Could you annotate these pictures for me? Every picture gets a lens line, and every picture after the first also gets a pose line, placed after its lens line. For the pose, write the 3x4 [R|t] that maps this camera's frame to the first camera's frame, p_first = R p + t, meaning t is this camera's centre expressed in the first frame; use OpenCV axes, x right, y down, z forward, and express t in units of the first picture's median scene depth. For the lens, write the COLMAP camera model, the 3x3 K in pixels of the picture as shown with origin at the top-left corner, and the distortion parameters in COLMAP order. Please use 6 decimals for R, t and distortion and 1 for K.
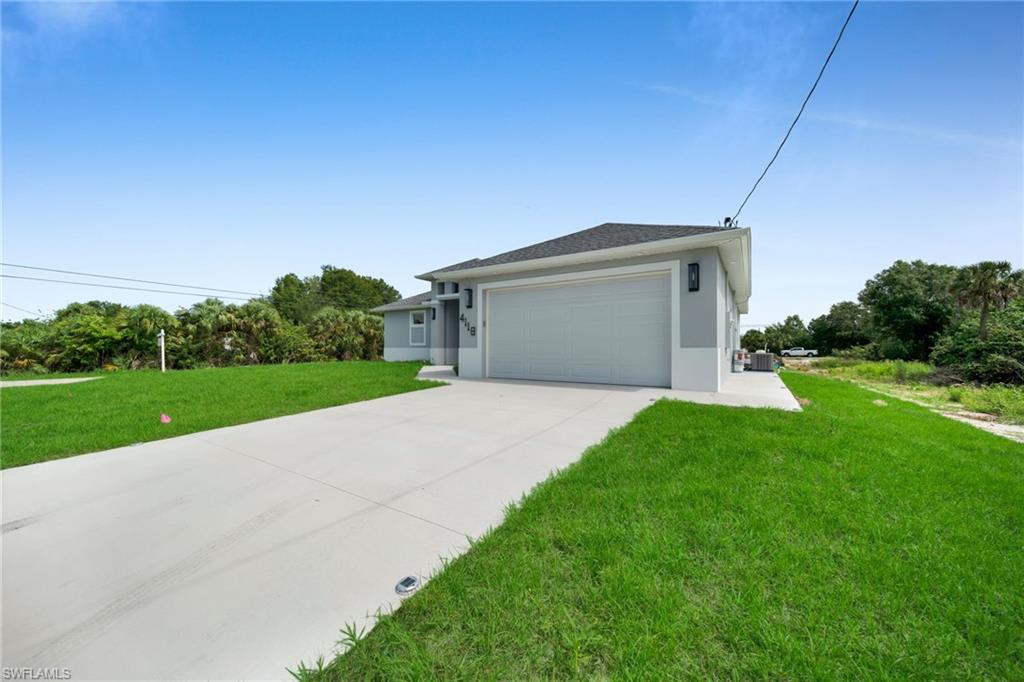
lens RADIAL K [[361.2, 0, 512.7], [0, 361.2, 343.2], [0, 0, 1]] dist [0.001561, -0.000013]
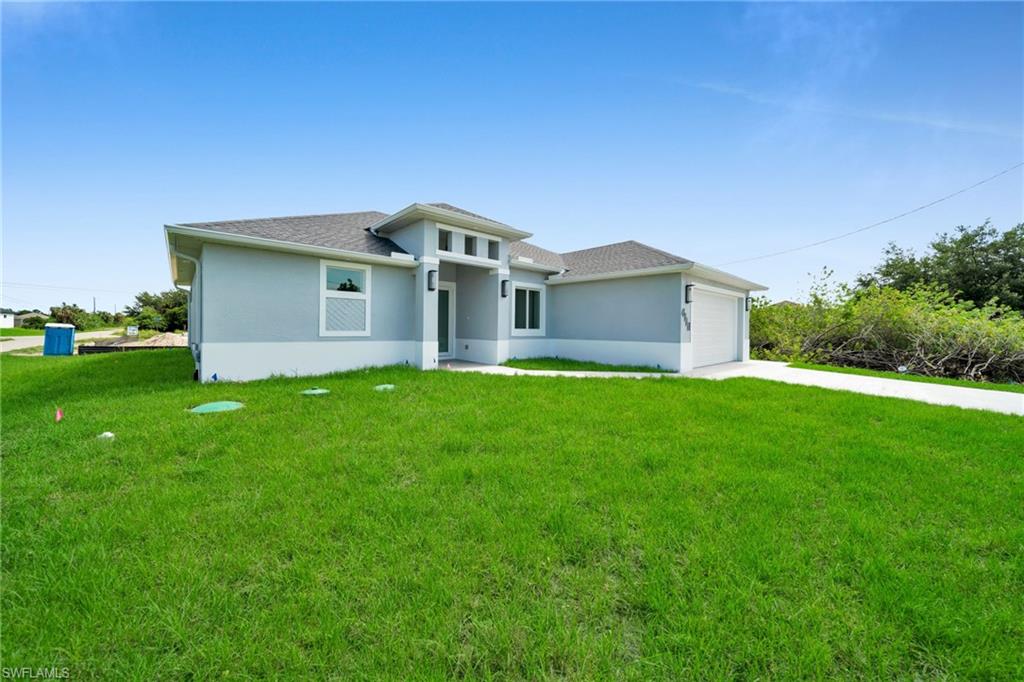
lens RADIAL K [[361.2, 0, 509.6], [0, 361.2, 337.6], [0, 0, 1]] dist [0.001561, -0.000013]
pose [[0.240590, -0.022669, 0.970362, -0.741097], [-0.020139, 0.999395, 0.028340, -0.011924], [-0.970418, -0.026361, 0.239988, 0.746725]]
